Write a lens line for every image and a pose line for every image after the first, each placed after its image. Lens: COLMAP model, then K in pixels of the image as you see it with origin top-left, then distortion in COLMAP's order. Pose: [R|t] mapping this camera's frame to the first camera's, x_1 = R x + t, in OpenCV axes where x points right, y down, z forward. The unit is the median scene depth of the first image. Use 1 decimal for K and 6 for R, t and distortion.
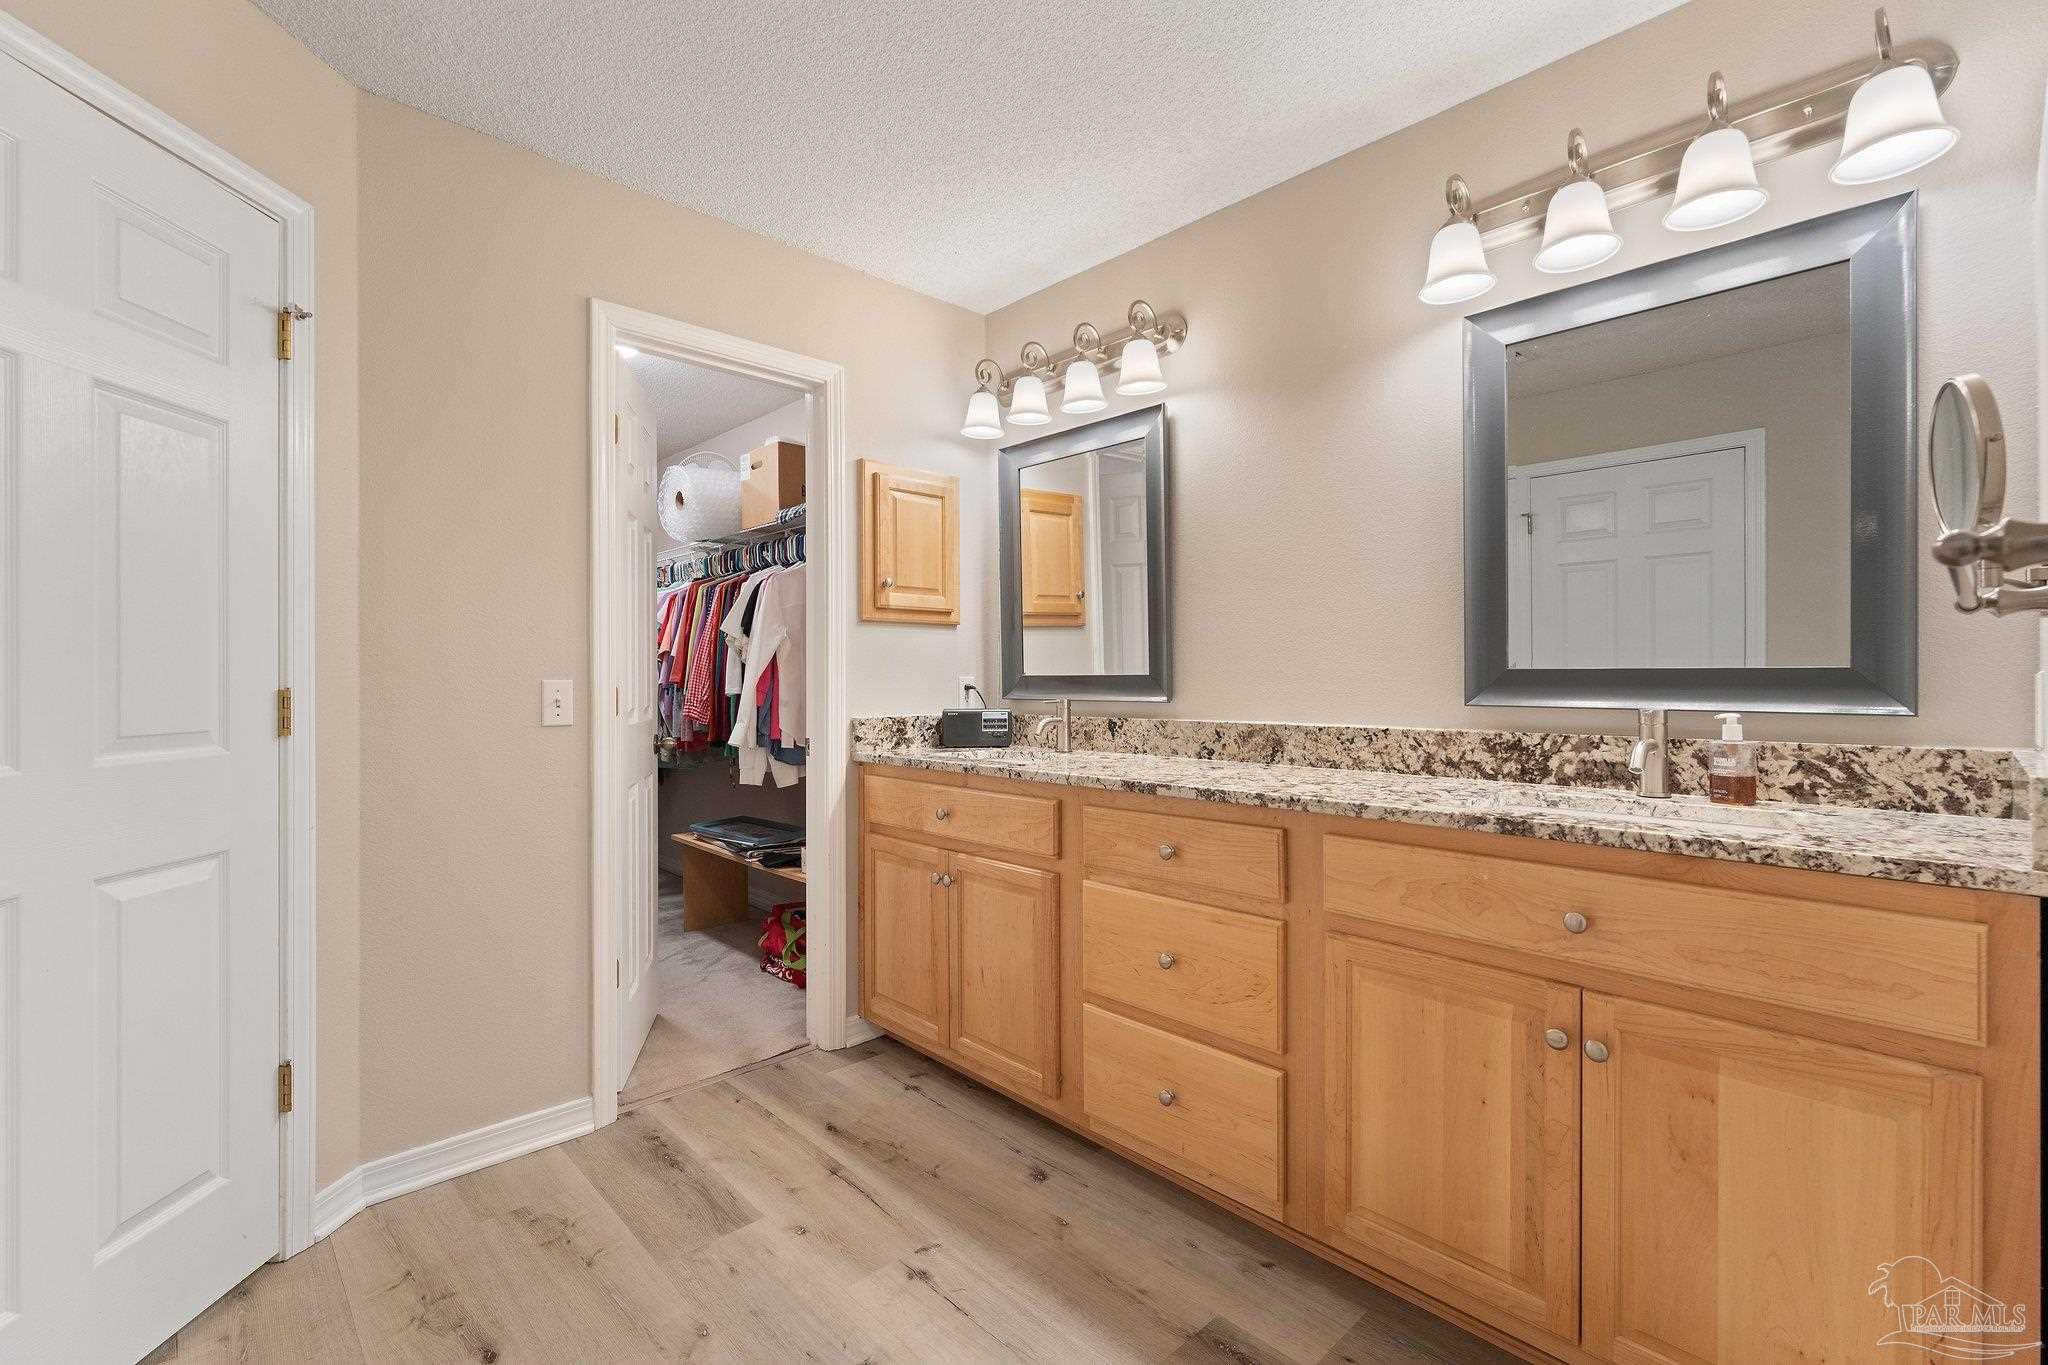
lens RADIAL K [[926.7, 0, 1028.1], [0, 926.7, 682.4], [0, 0, 1]] dist [-0.004050, -0.001484]
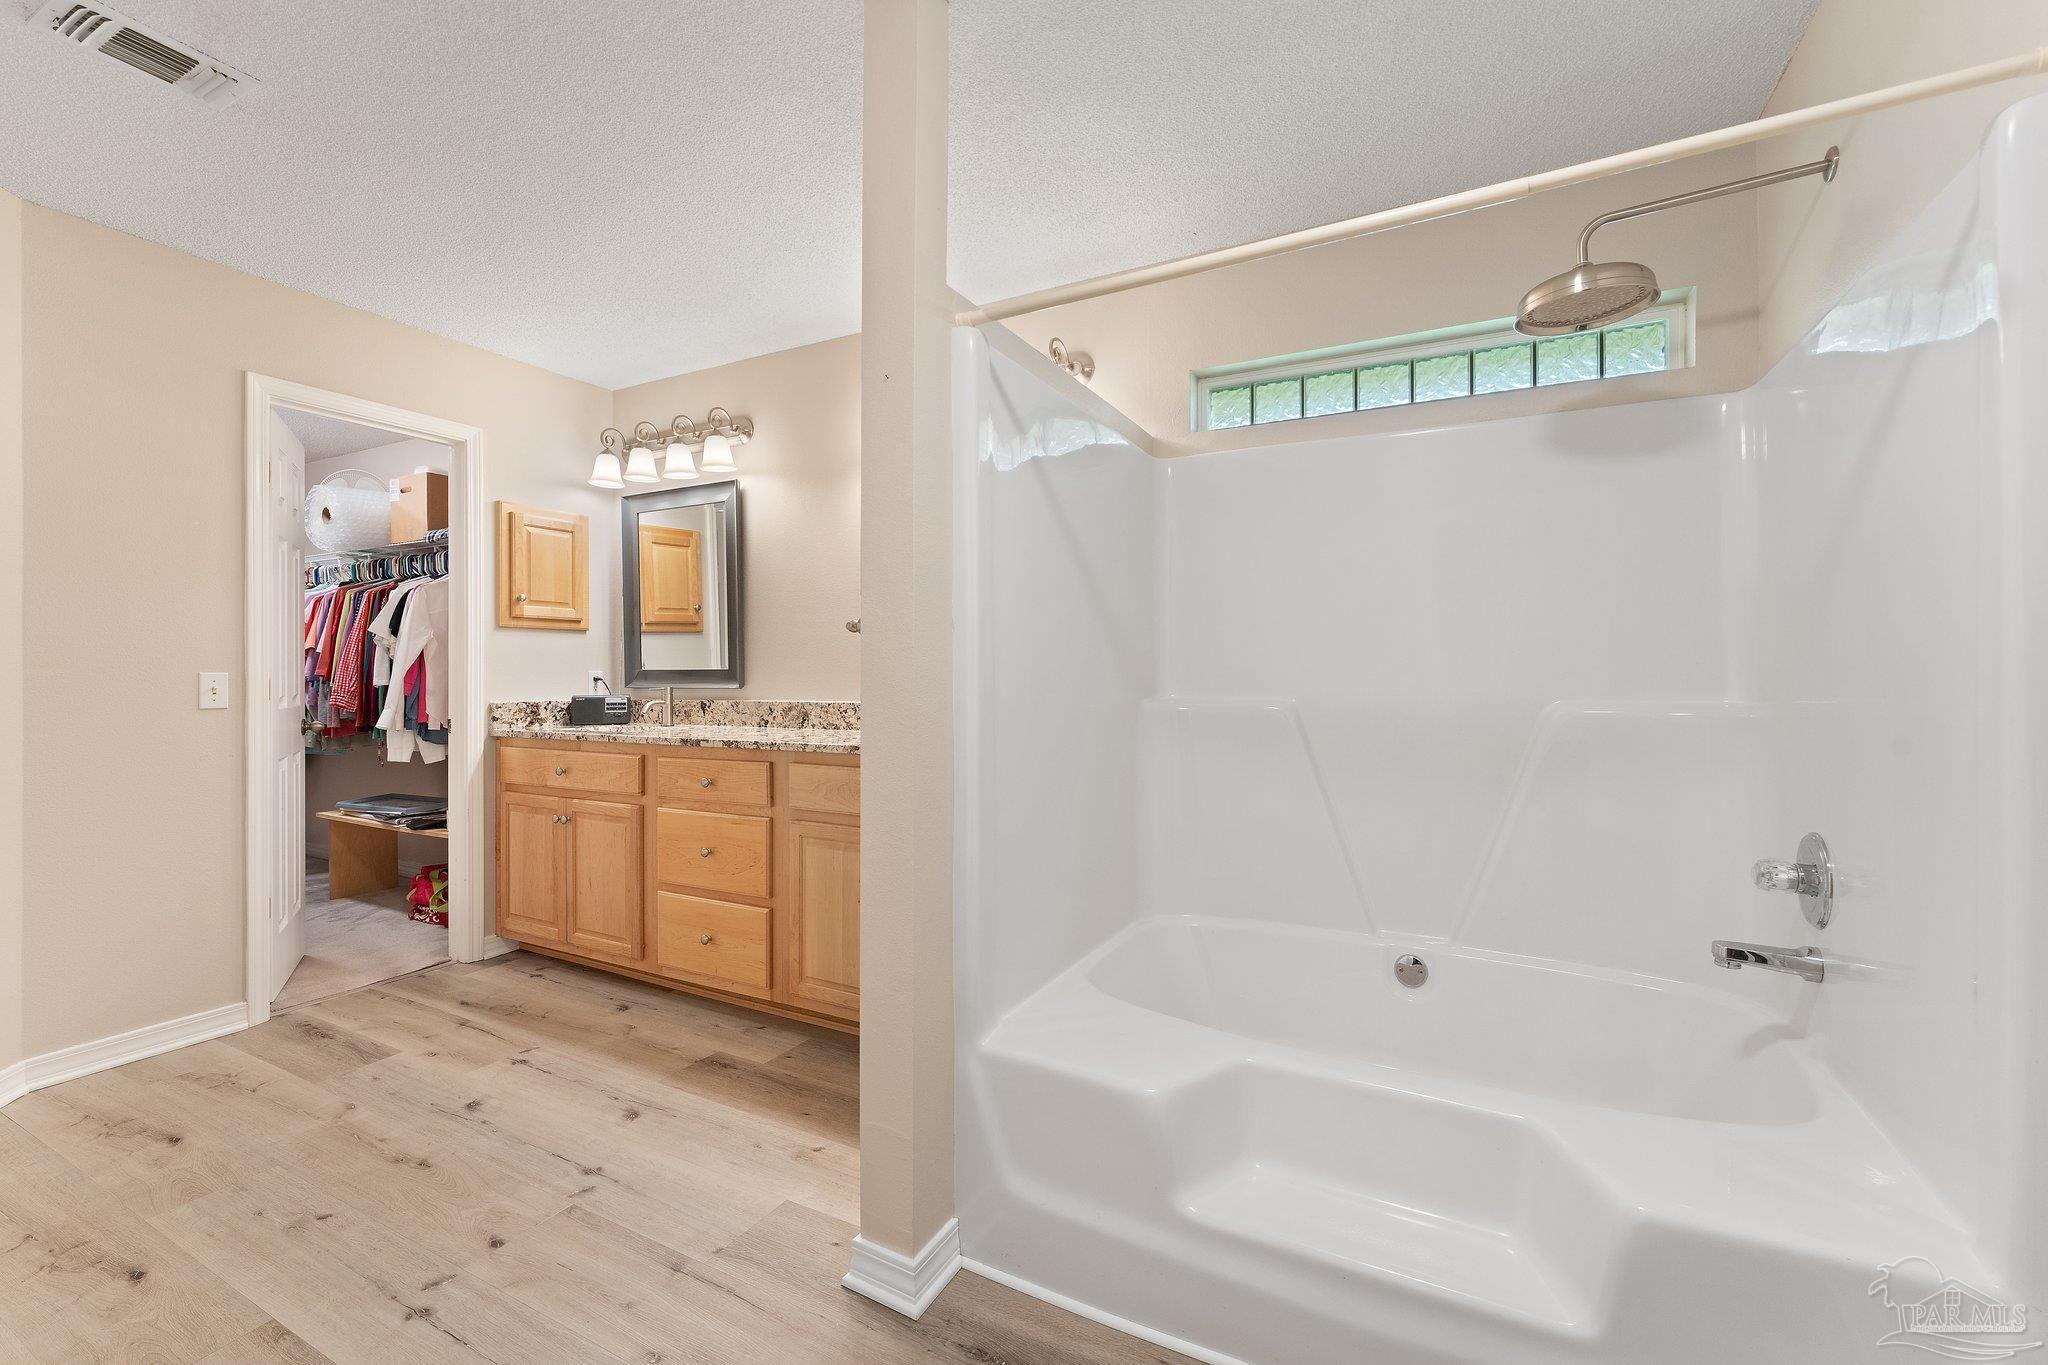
lens RADIAL K [[846.7, 0, 1017.5], [0, 846.7, 673.5], [0, 0, 1]] dist [-0.009358, 0.001748]
pose [[0.945064, -0.000030, 0.326884, 0.128932], [0.001470, 0.999990, -0.004159, 0.004325], [-0.326881, 0.004411, 0.945055, -0.371922]]
